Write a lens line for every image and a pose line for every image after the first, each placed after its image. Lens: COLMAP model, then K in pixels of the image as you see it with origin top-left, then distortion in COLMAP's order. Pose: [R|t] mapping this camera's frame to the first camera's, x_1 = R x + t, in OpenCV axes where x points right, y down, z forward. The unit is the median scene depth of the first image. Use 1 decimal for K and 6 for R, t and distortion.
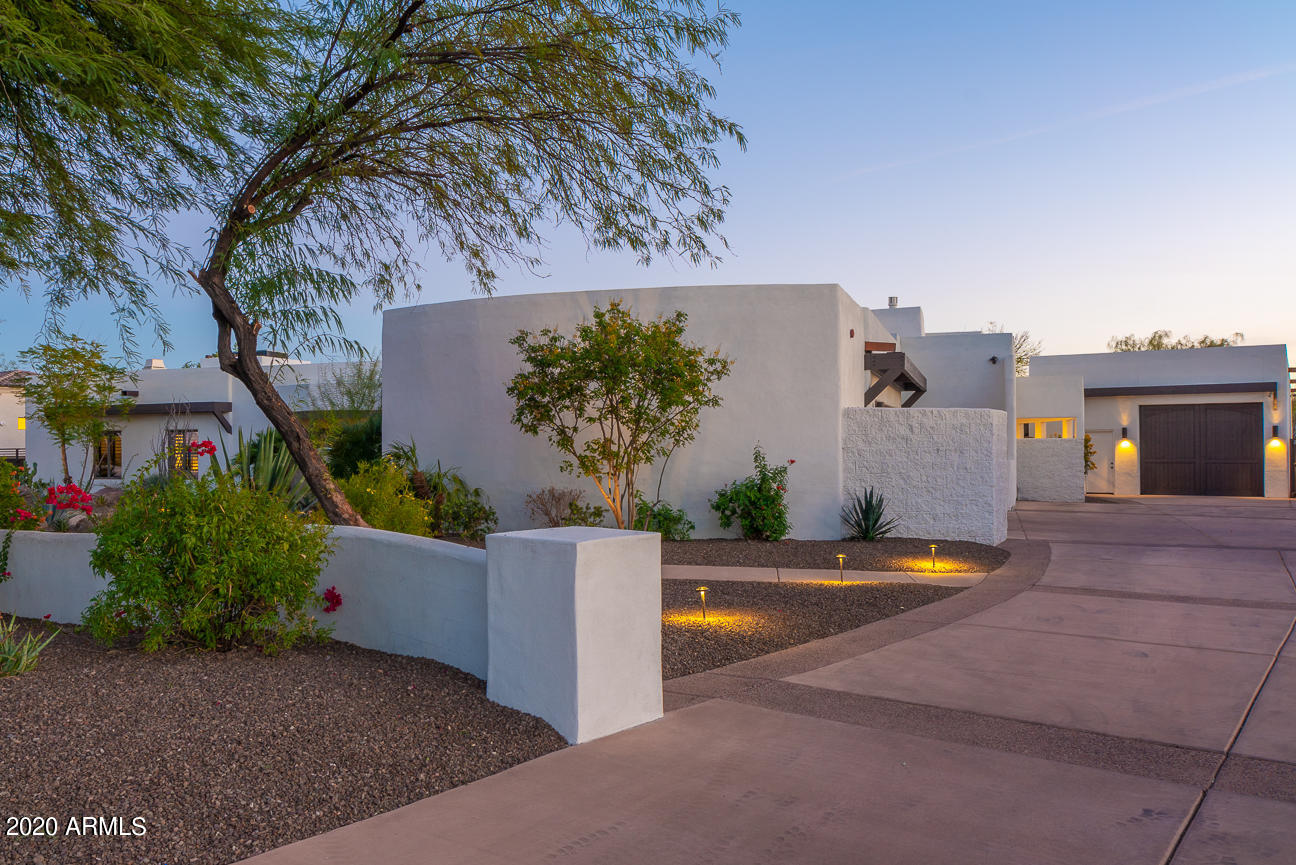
lens RADIAL K [[1009.3, 0, 648.0], [0, 1009.3, 432.5], [0, 0, 1]] dist [-0.034102, 0.001705]
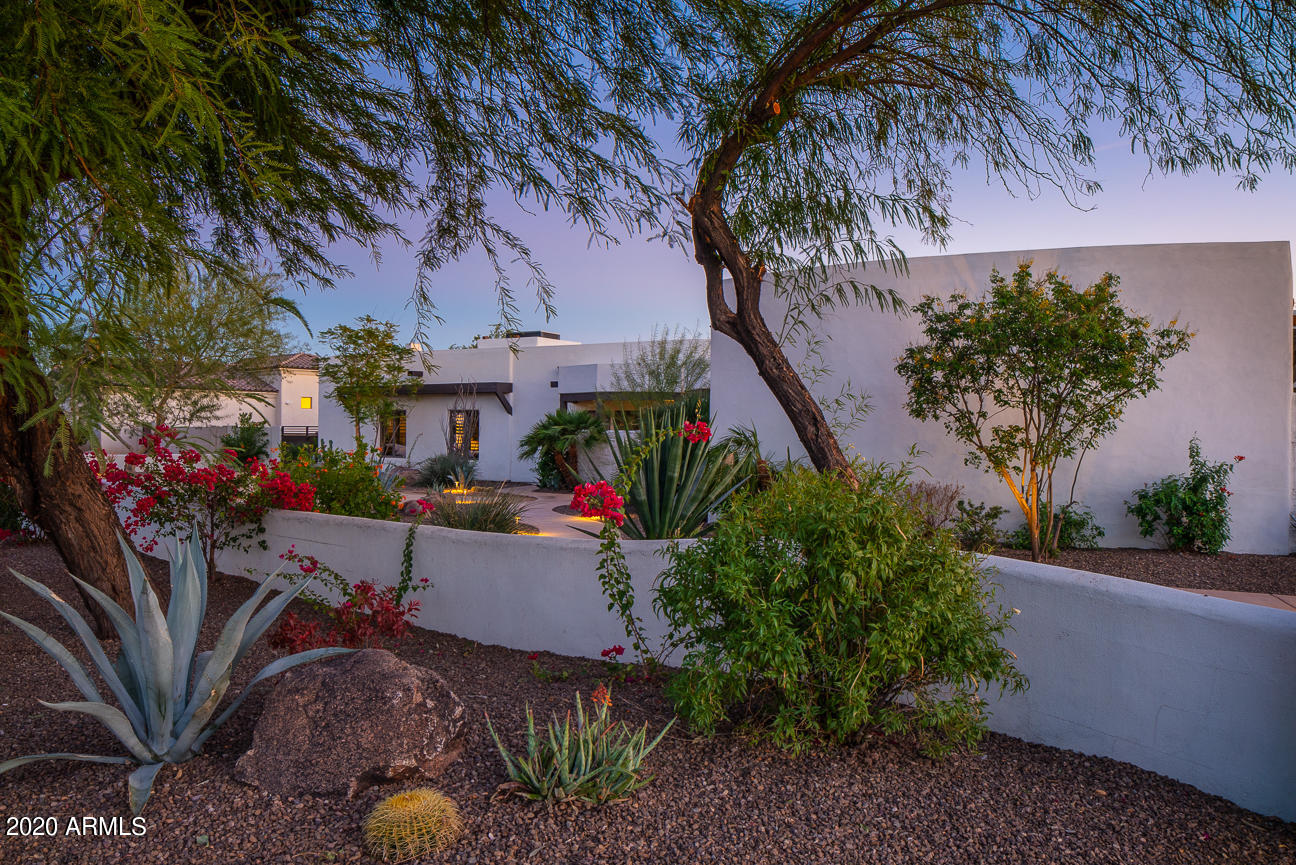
lens RADIAL K [[1002.4, 0, 648.0], [0, 1002.4, 432.5], [0, 0, 1]] dist [-0.079113, 0.000553]
pose [[0.977378, 0.016999, -0.210816, -0.157391], [-0.013908, 0.999773, 0.016138, 0.002068], [0.211042, -0.012841, 0.977393, 0.127216]]
